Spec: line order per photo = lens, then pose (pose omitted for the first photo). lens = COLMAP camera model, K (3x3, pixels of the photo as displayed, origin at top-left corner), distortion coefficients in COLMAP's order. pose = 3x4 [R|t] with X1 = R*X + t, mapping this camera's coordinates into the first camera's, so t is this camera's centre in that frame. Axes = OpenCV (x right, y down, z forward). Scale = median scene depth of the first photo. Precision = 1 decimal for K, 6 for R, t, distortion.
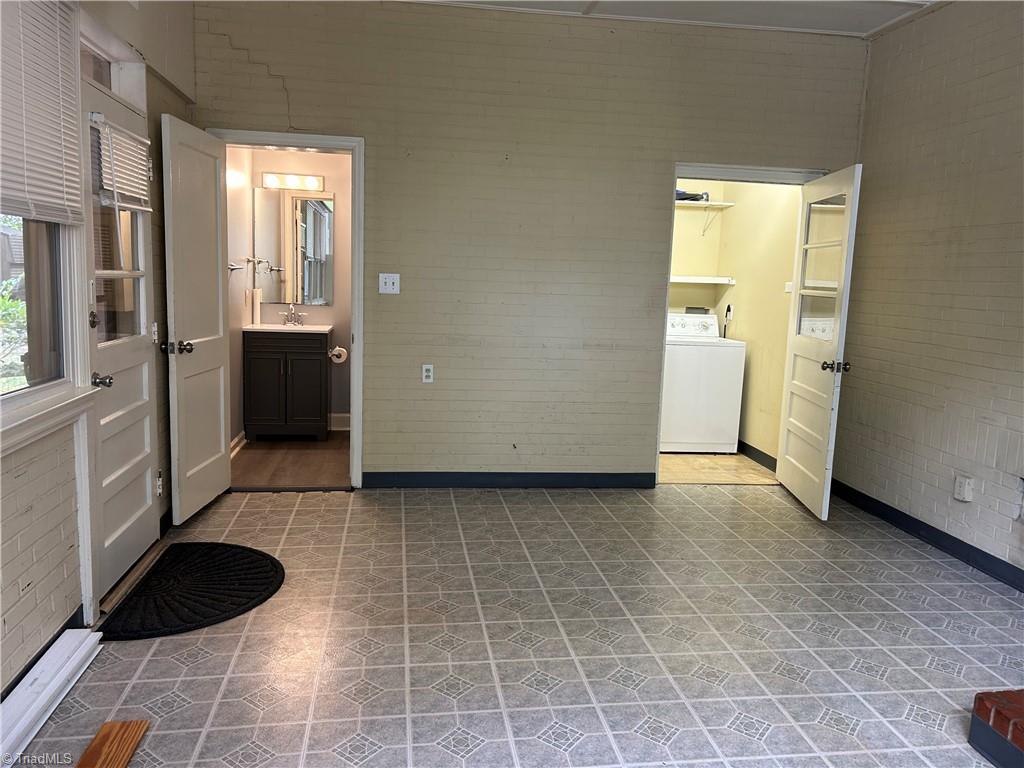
lens RADIAL K [[777.0, 0, 511.2], [0, 777.0, 381.2], [0, 0, 1]] dist [0.064715, -0.050837]
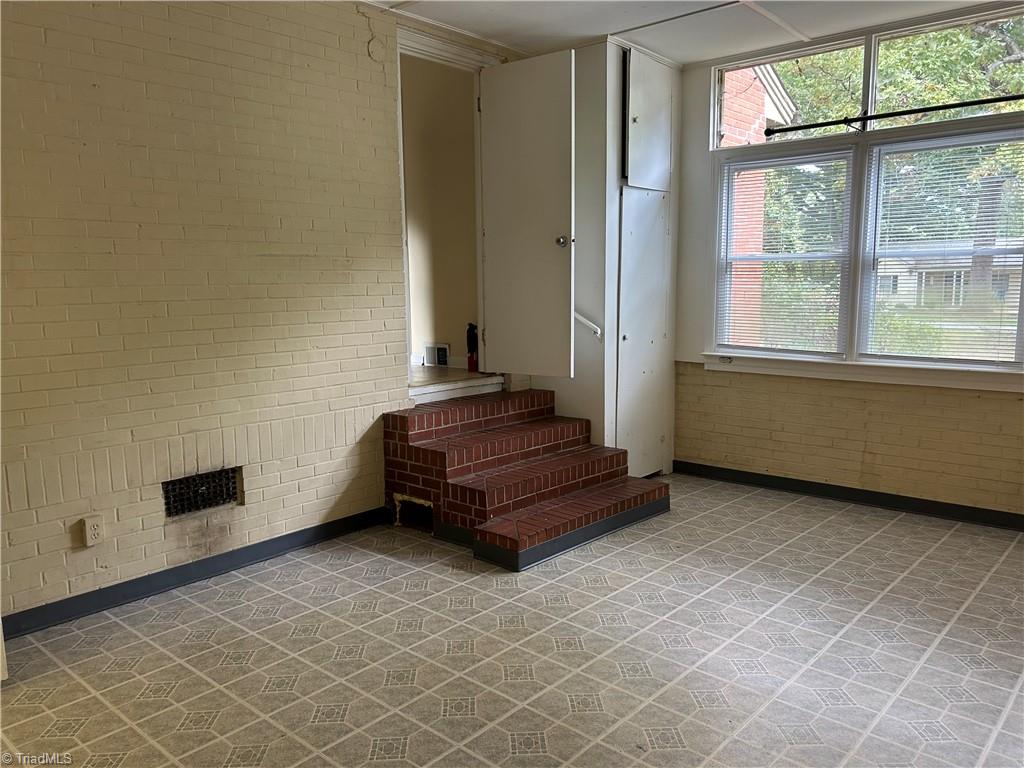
lens RADIAL K [[777.0, 0, 510.1], [0, 777.0, 385.0], [0, 0, 1]] dist [0.064715, -0.050837]
pose [[-0.640307, -0.132890, 0.756536, -0.300231], [0.096829, 0.963099, 0.251126, -0.165655], [-0.761992, 0.234052, -0.603811, 1.022051]]
